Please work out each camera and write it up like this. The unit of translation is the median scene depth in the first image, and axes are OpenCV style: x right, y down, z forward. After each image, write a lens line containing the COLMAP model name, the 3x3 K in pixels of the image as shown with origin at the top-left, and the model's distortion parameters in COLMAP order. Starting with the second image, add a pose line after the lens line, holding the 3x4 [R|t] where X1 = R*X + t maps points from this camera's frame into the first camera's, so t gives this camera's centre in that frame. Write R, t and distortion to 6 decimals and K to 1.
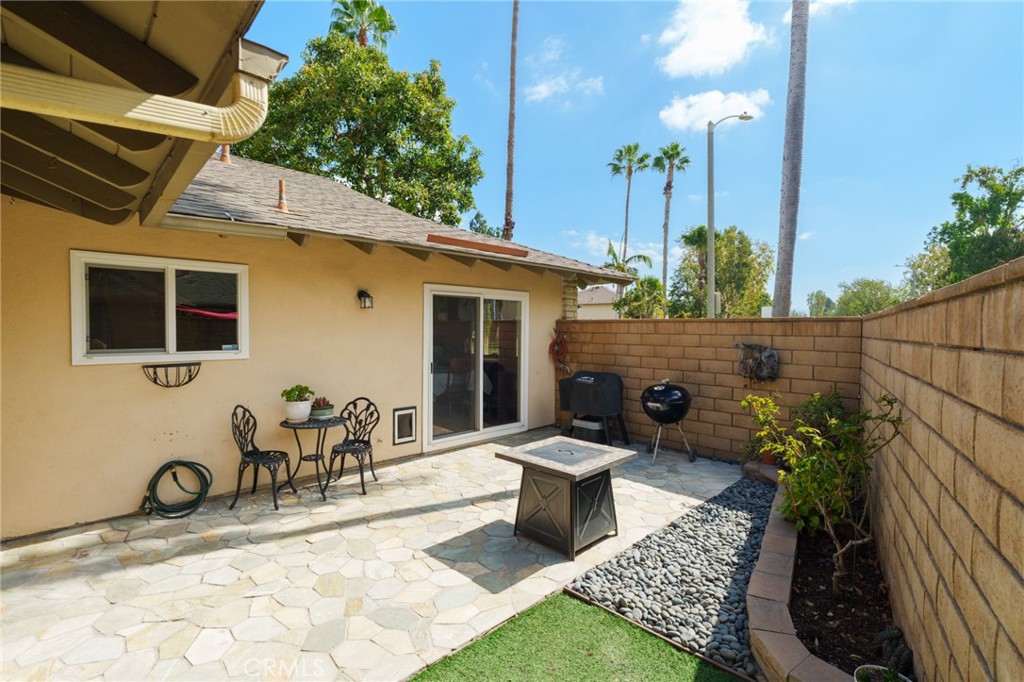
lens RADIAL K [[461.9, 0, 507.7], [0, 461.9, 336.4], [0, 0, 1]] dist [-0.011624, 0.000263]
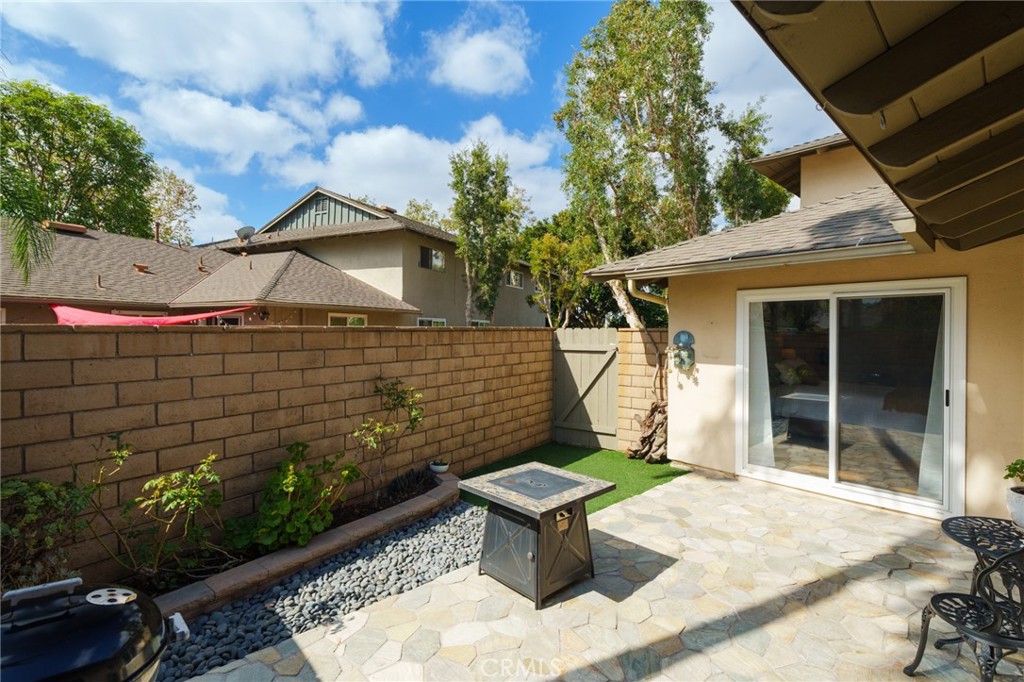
lens RADIAL K [[461.9, 0, 509.6], [0, 461.9, 335.9], [0, 0, 1]] dist [-0.011624, 0.000263]
pose [[-0.999732, -0.006997, 0.022078, 0.125392], [-0.006406, 0.999622, 0.026731, -0.045947], [-0.022256, 0.026583, -0.999399, 1.466054]]
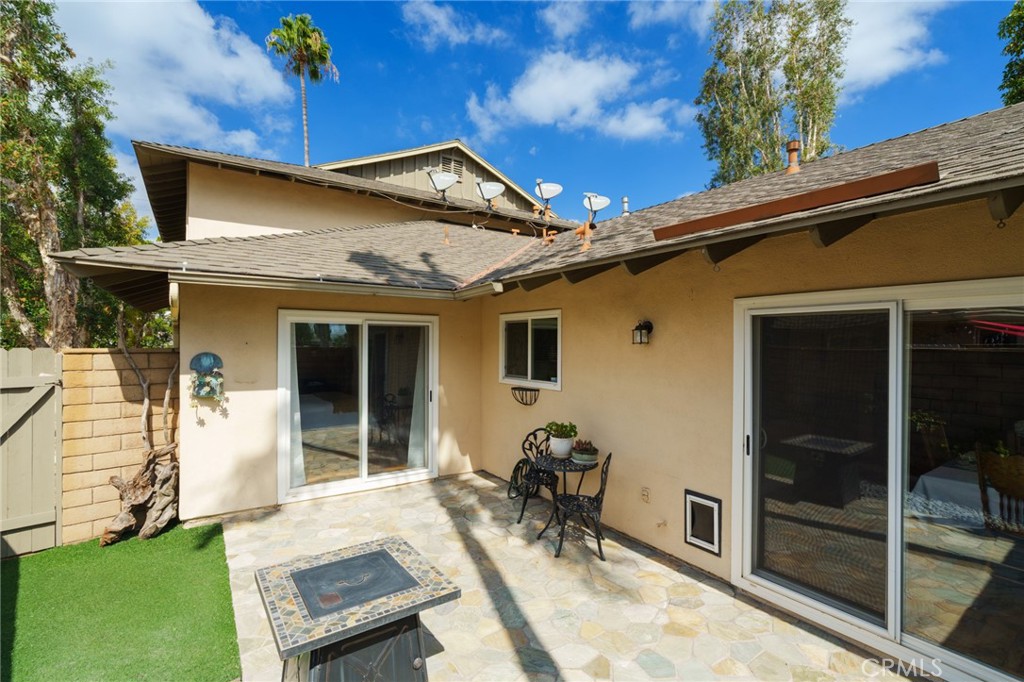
lens RADIAL K [[461.9, 0, 510.6], [0, 461.9, 345.2], [0, 0, 1]] dist [-0.011624, 0.000263]
pose [[-0.164936, 0.000970, -0.986304, 0.560299], [-0.021658, 0.999755, 0.004605, -0.064238], [0.986066, 0.022121, -0.164875, 1.017599]]
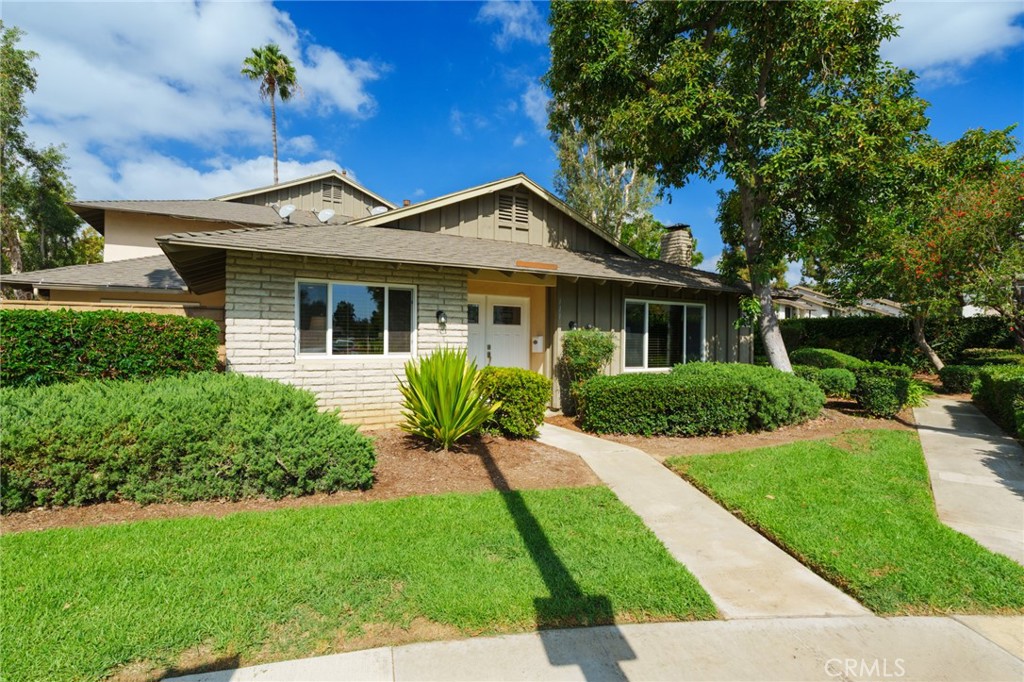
lens RADIAL K [[512.7, 0, 509.4], [0, 512.7, 339.7], [0, 0, 1]] dist [-0.003006, 0.001205]
pose [[-0.253161, -0.009422, -0.967378, 1.549227], [-0.021922, 0.999752, -0.004000, 0.033440], [0.967176, 0.020194, -0.253304, 2.923412]]
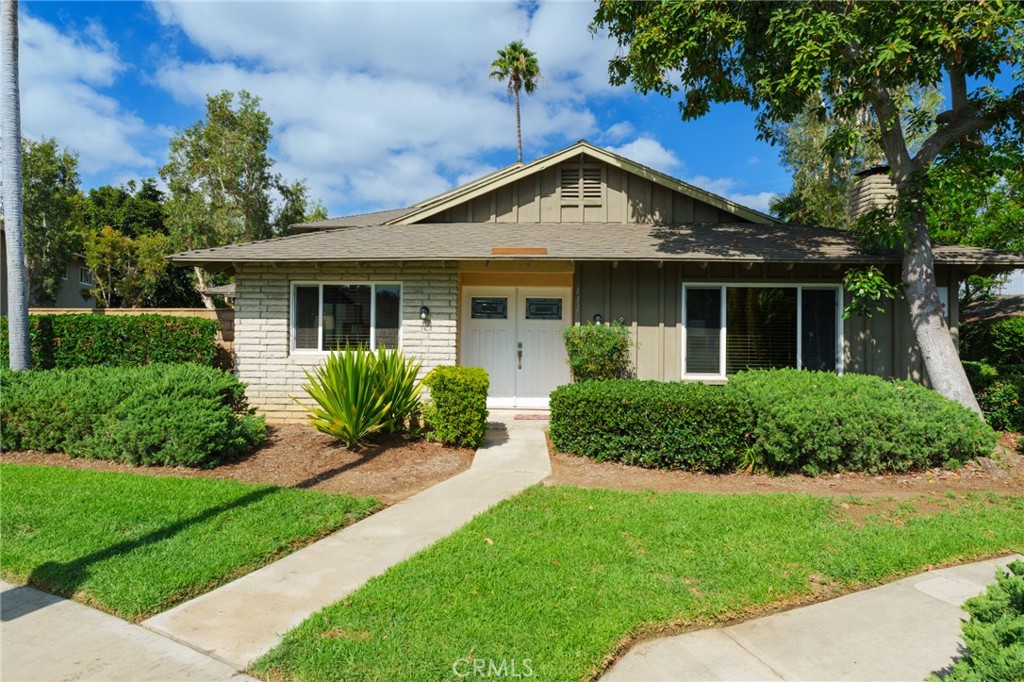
lens RADIAL K [[584.2, 0, 506.0], [0, 584.2, 335.4], [0, 0, 1]] dist [0.000899, -0.000560]
pose [[-0.730250, -0.013738, -0.683042, 0.993822], [-0.021478, 0.999765, 0.002854, 0.015087], [0.682843, 0.016754, -0.730373, 3.884180]]
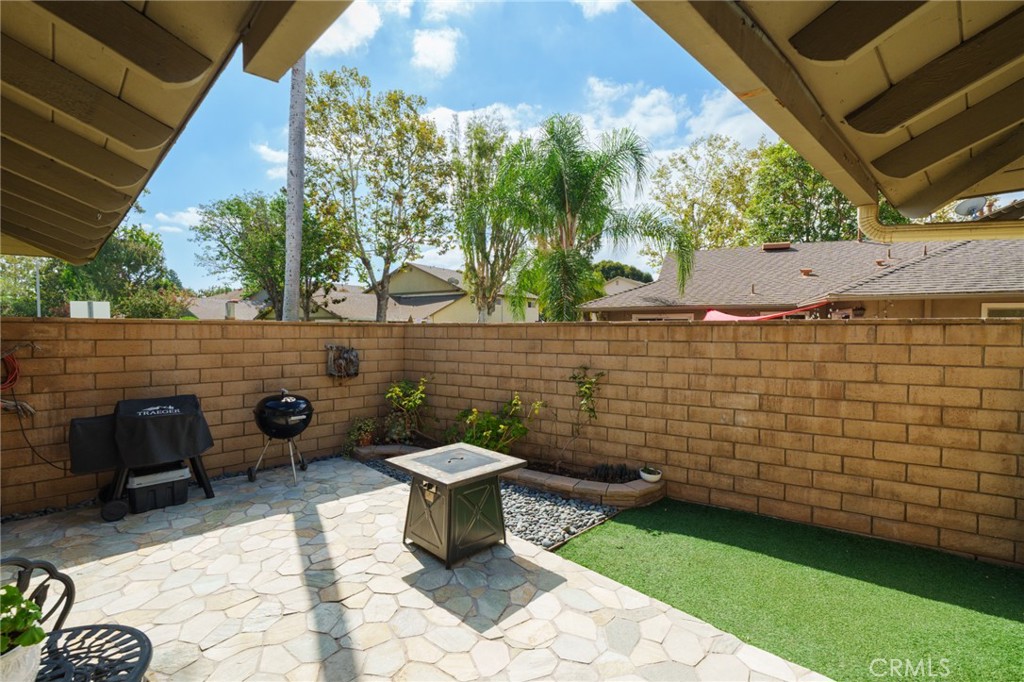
lens RADIAL K [[461.9, 0, 511.3], [0, 461.9, 339.0], [0, 0, 1]] dist [-0.011624, 0.000263]
pose [[-0.013254, -0.026670, 0.999556, -0.671852], [0.012280, 0.999565, 0.026833, -0.028234], [-0.999837, 0.012630, -0.012921, 0.688466]]
